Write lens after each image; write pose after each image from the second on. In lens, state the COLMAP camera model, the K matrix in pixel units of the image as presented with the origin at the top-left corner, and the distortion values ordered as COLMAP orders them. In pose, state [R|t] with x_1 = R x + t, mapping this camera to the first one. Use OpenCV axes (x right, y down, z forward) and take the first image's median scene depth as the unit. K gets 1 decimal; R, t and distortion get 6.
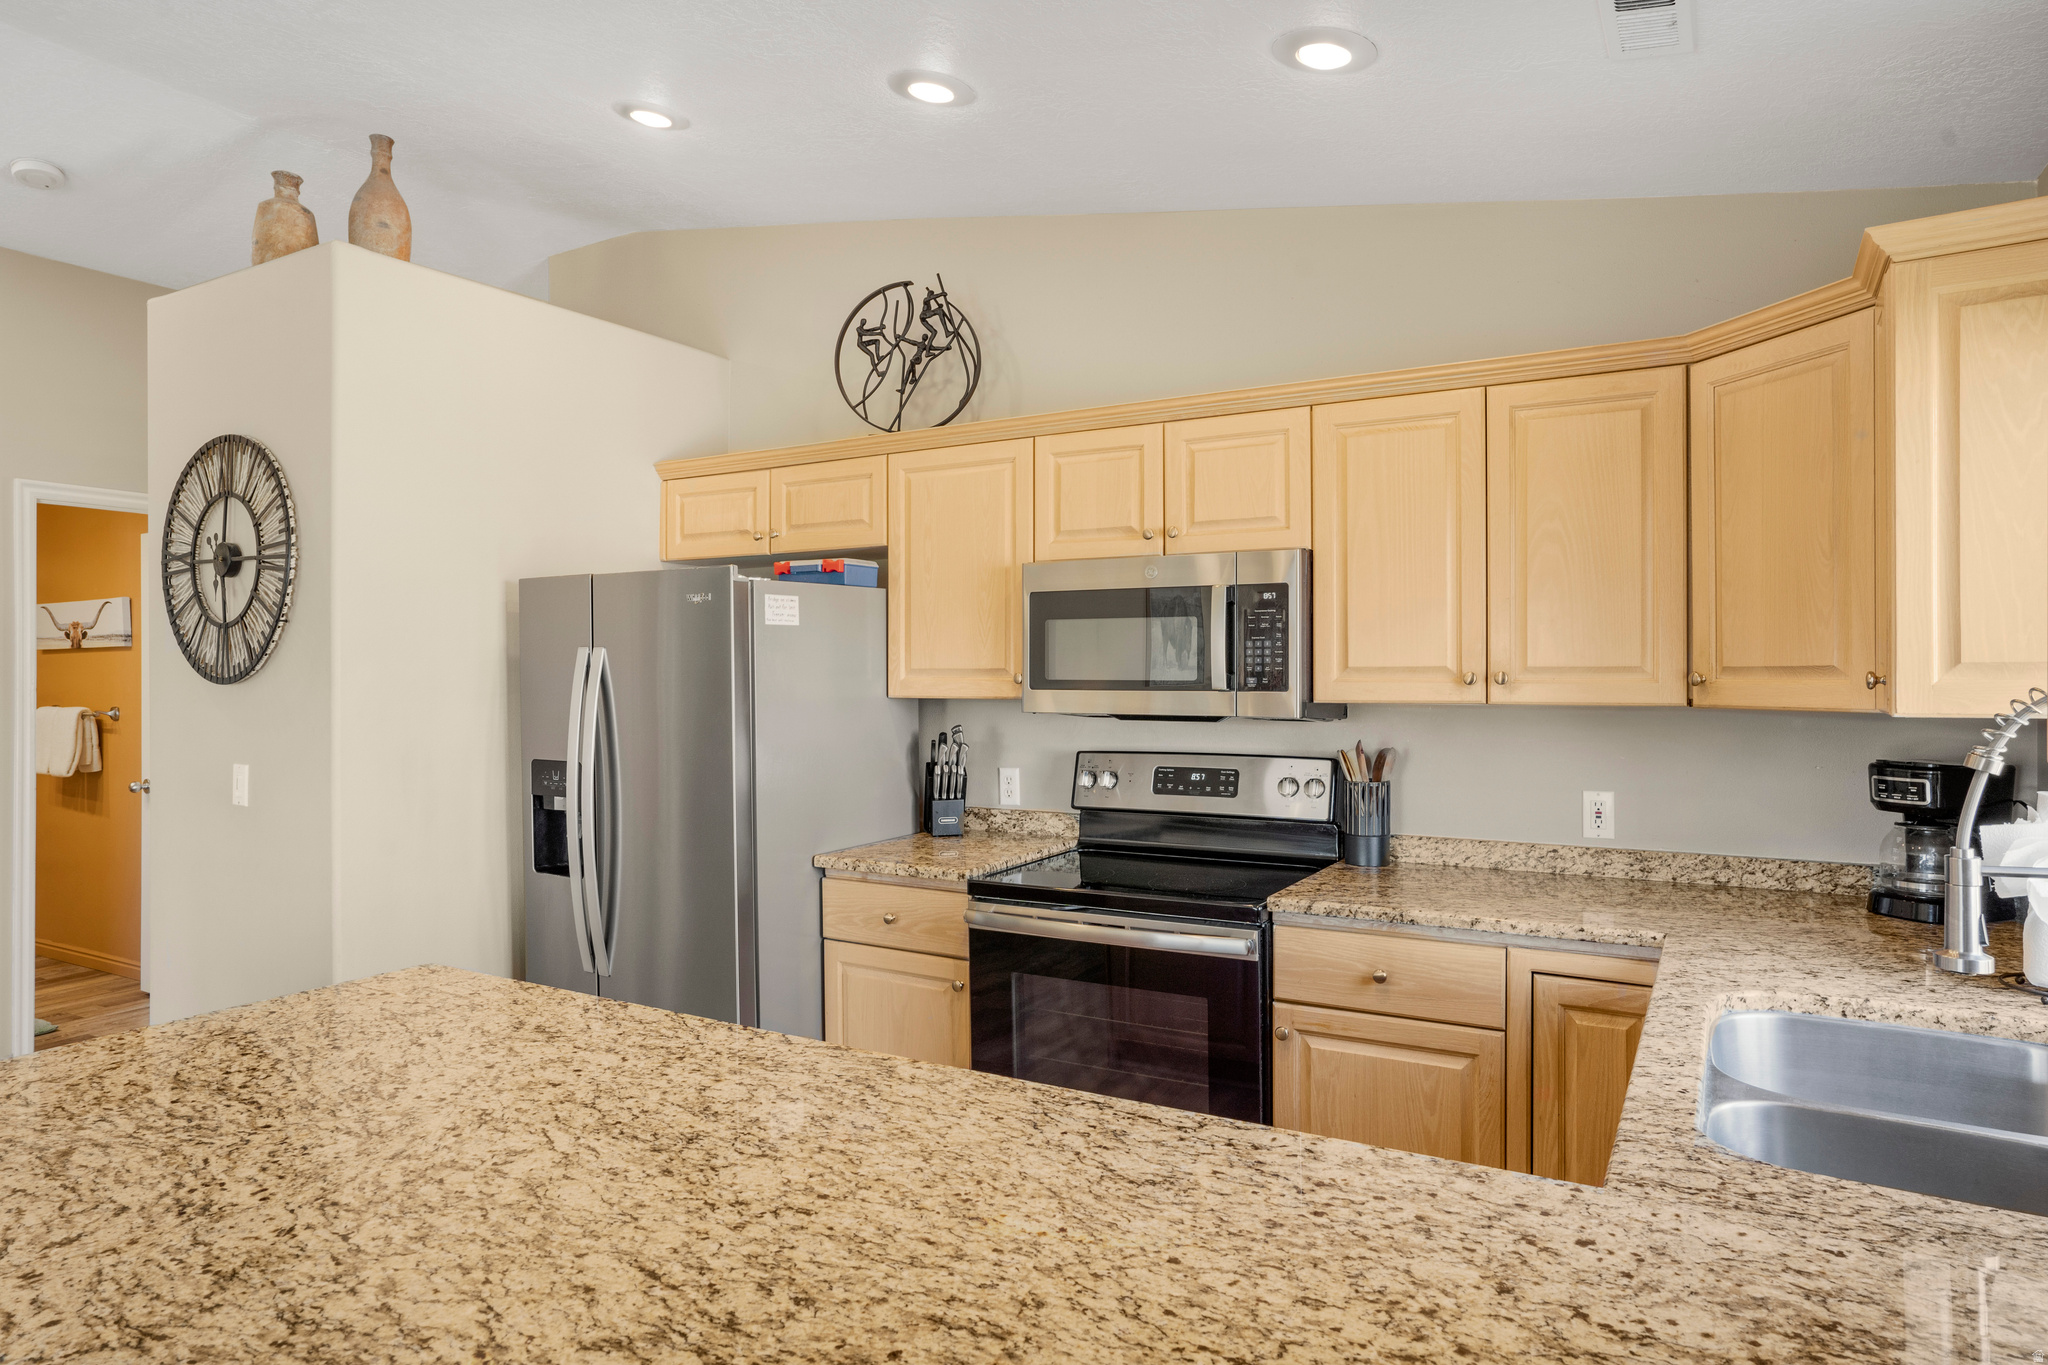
lens RADIAL K [[1212.6, 0, 1024.0], [0, 1212.6, 682.5], [0, 0, 1]] dist [-0.065168, 0.054188]
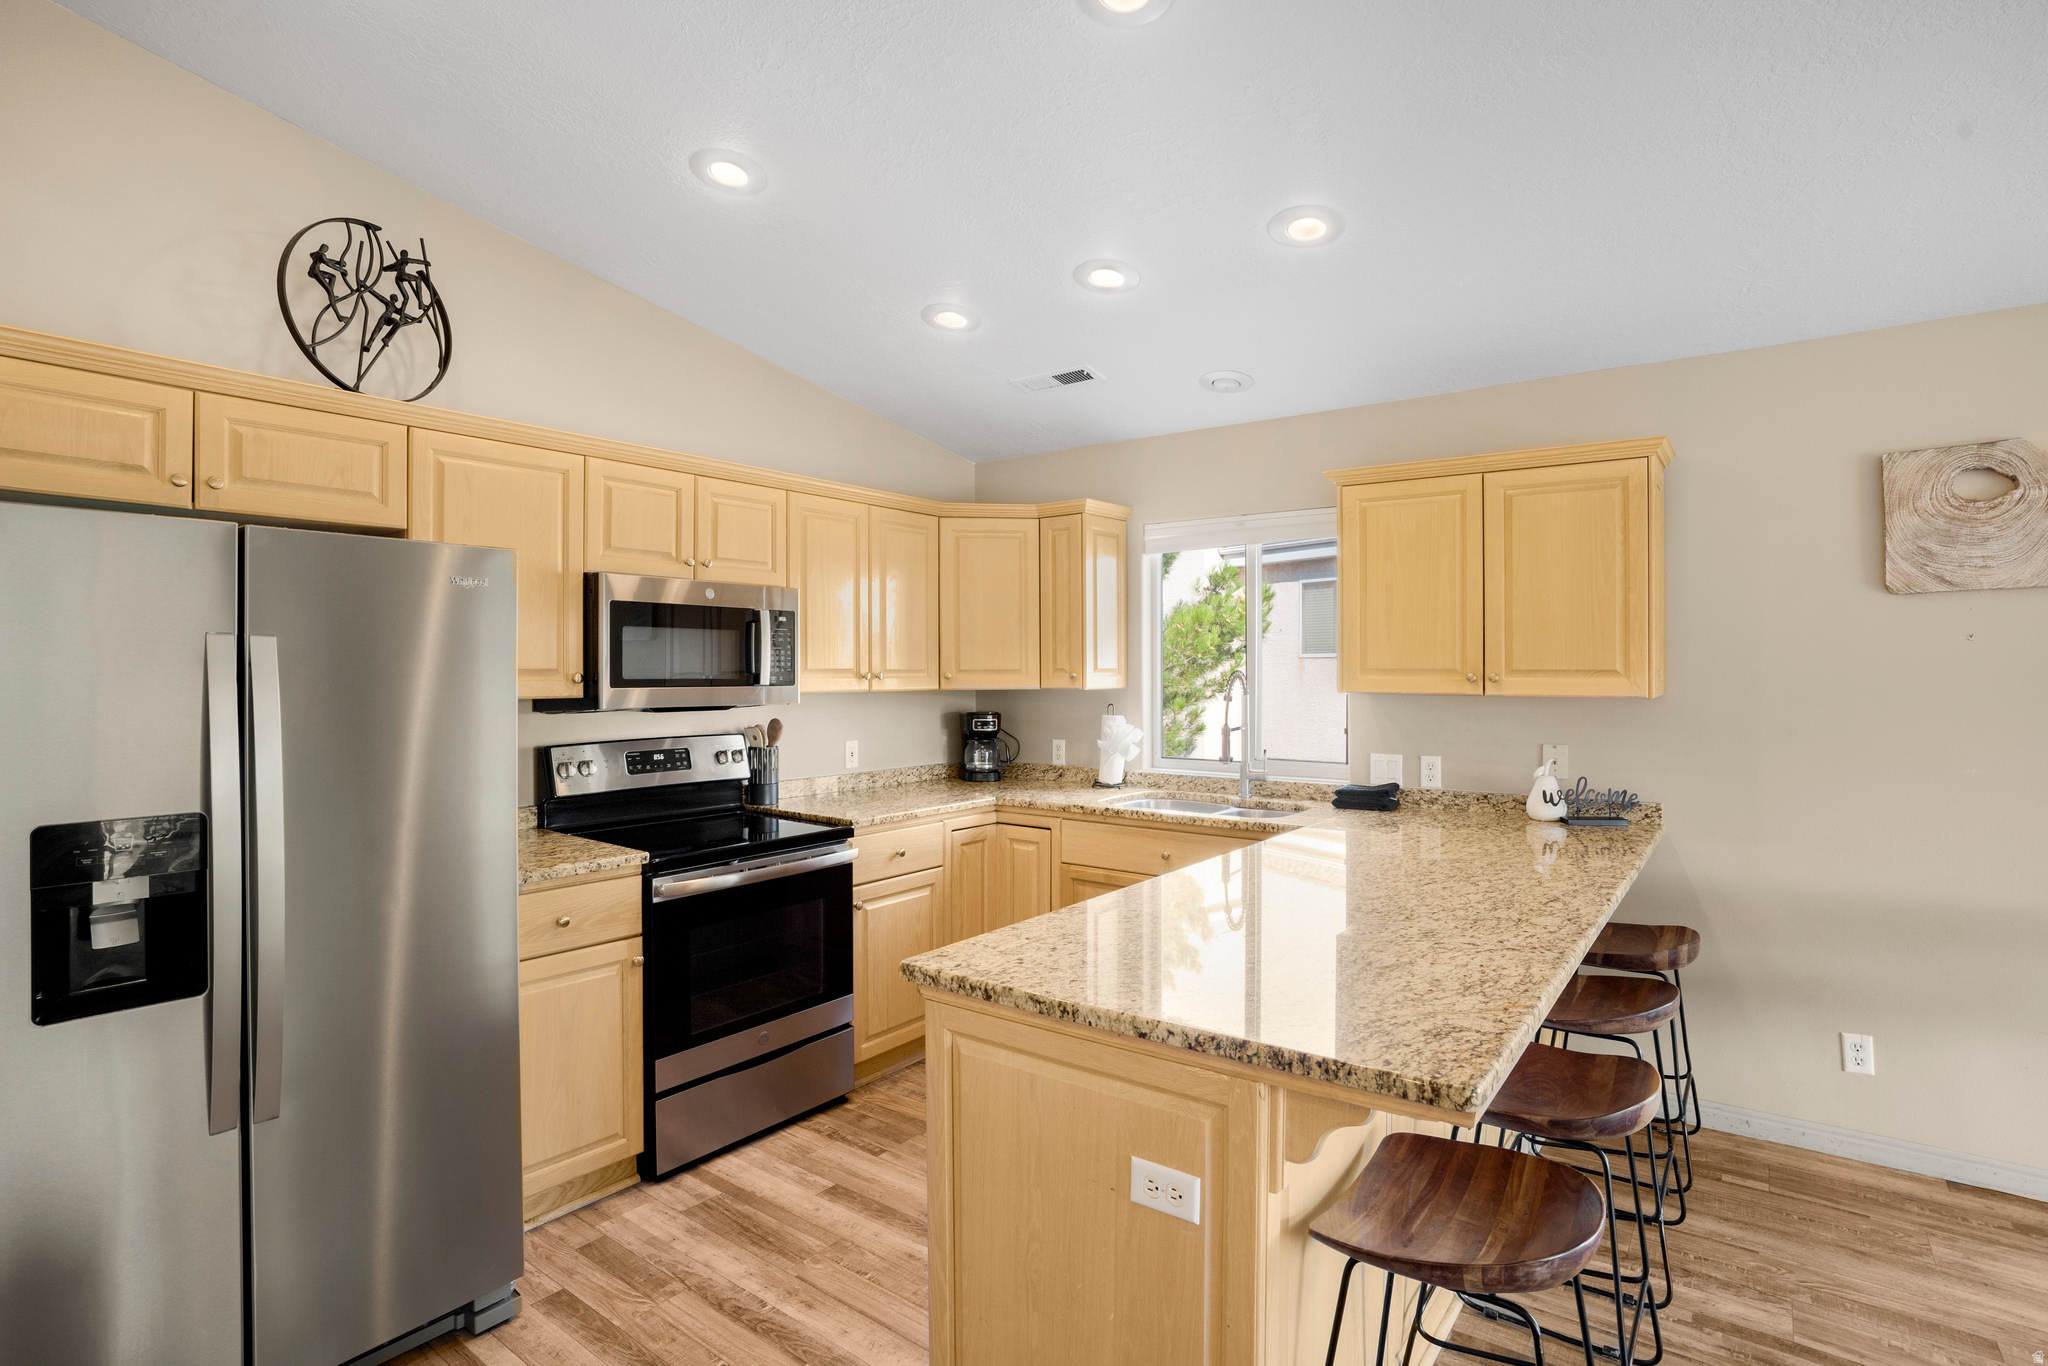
lens RADIAL K [[1034.7, 0, 1024.0], [0, 1034.7, 683.0], [0, 0, 1]] dist [-0.058664, 0.001172]
pose [[0.113249, -0.009291, 0.993523, -1.693279], [0.009945, 0.999917, 0.008217, -0.005349], [-0.993517, 0.008950, 0.113332, 1.002772]]
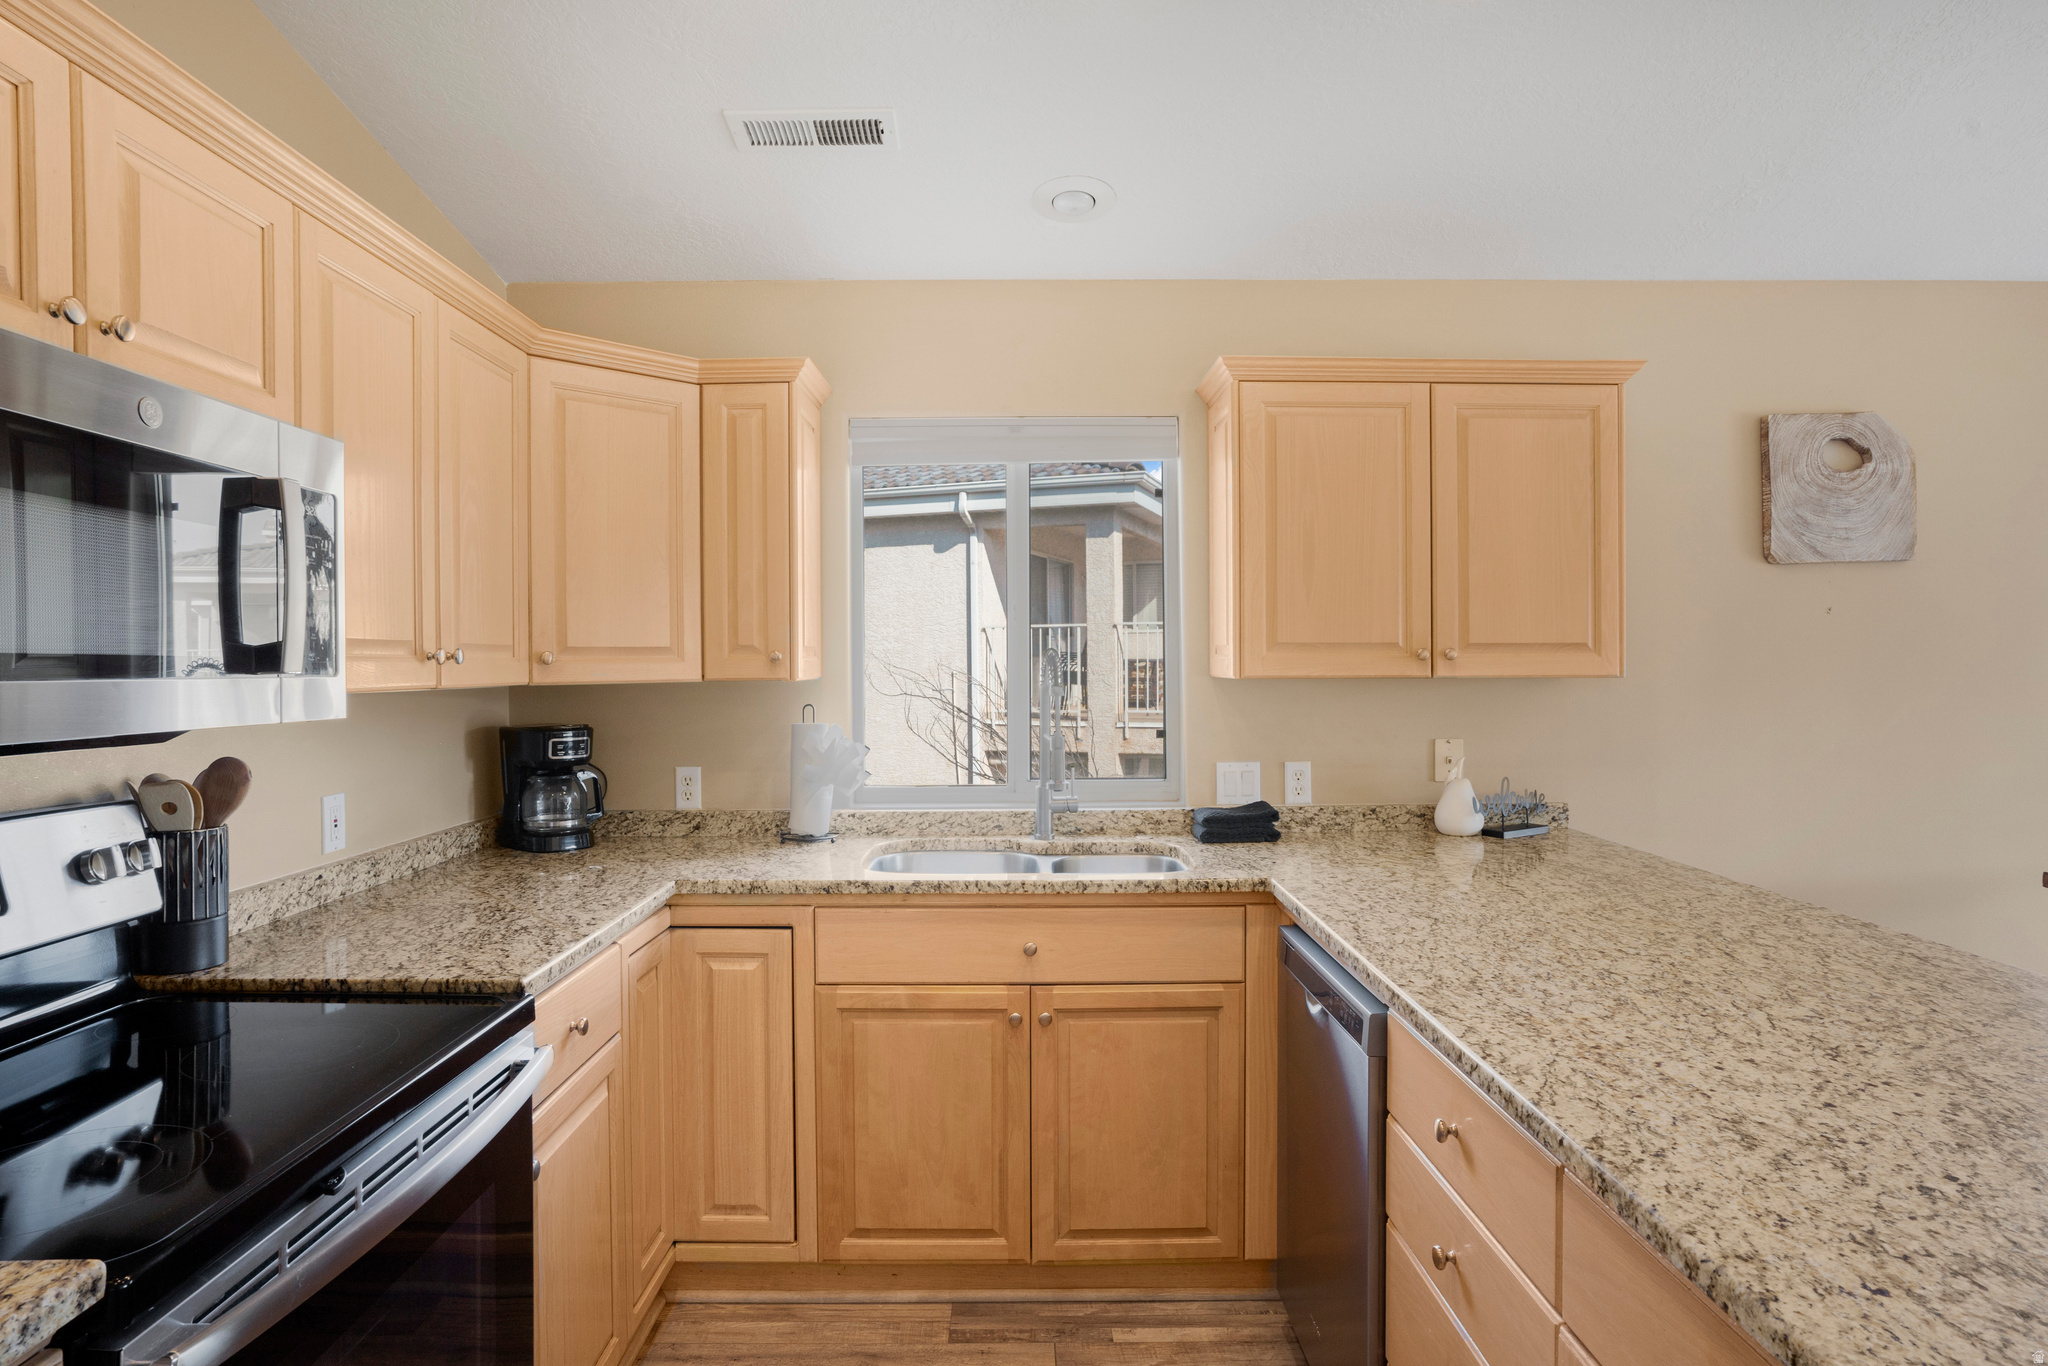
lens RADIAL K [[1143.0, 0, 1024.0], [0, 1143.0, 683.0], [0, 0, 1]] dist [-0.063177, 0.037327]
pose [[-0.514908, -0.006701, 0.857219, -0.748208], [0.016180, 0.999715, 0.017534, 0.012455], [-0.857093, 0.022898, -0.514653, 1.706442]]
